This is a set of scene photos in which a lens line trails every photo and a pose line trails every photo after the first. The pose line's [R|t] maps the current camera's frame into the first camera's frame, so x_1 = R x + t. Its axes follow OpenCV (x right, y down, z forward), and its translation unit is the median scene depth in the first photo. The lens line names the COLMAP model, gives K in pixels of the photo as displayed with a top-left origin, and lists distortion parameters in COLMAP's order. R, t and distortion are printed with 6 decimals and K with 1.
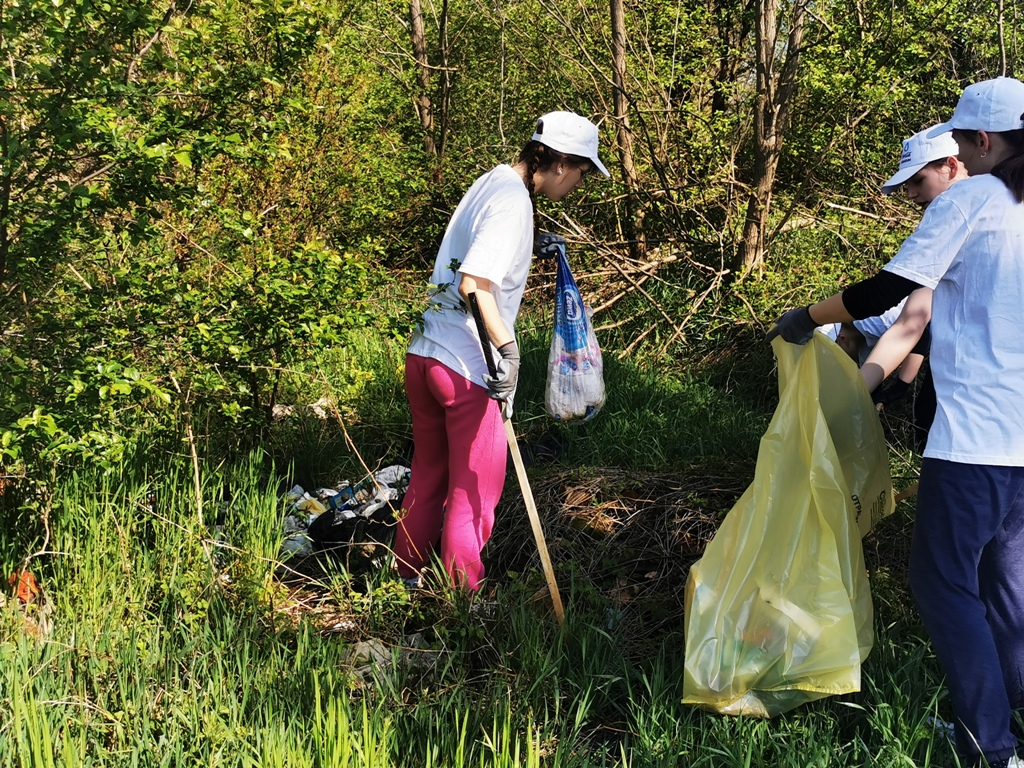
lens RADIAL K [[1157.1, 0, 512.0], [0, 1157.1, 384.0], [0, 0, 1]] dist [-0.157489, 0.648418]
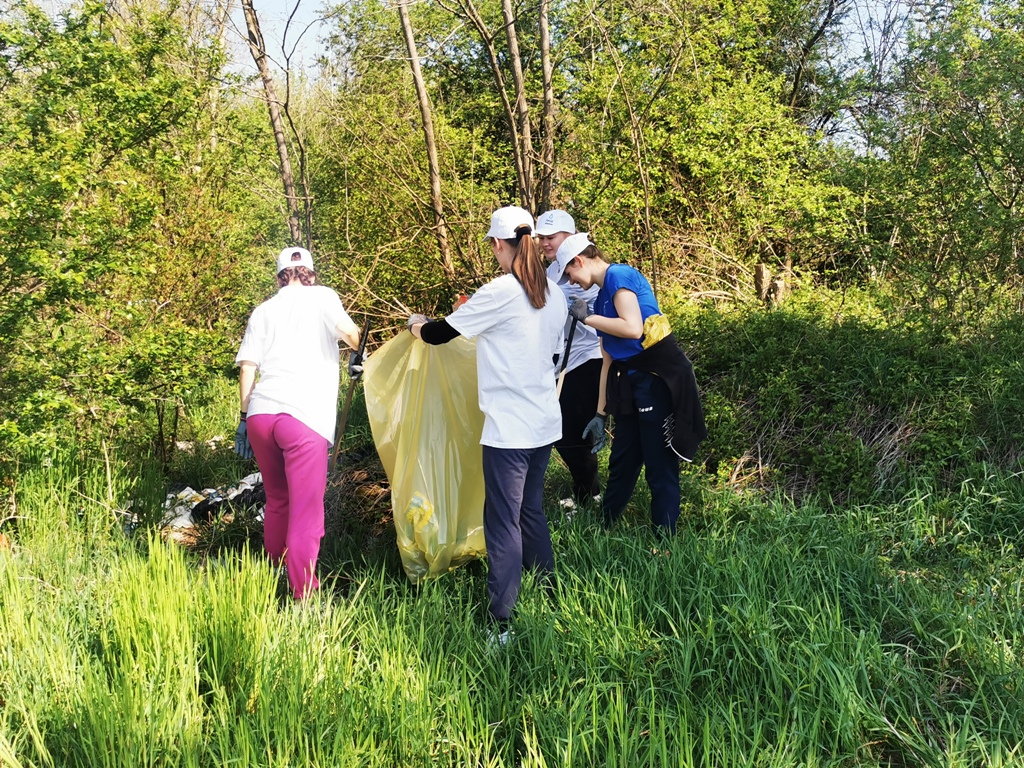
lens RADIAL K [[1023.2, 0, 512.0], [0, 1023.2, 384.0], [0, 0, 1]] dist [0.001613, -0.003262]
pose [[0.996529, -0.045499, 0.069711, 0.253240], [0.049849, 0.996831, -0.061992, 0.102100], [-0.066669, 0.065252, 0.995639, -0.619278]]
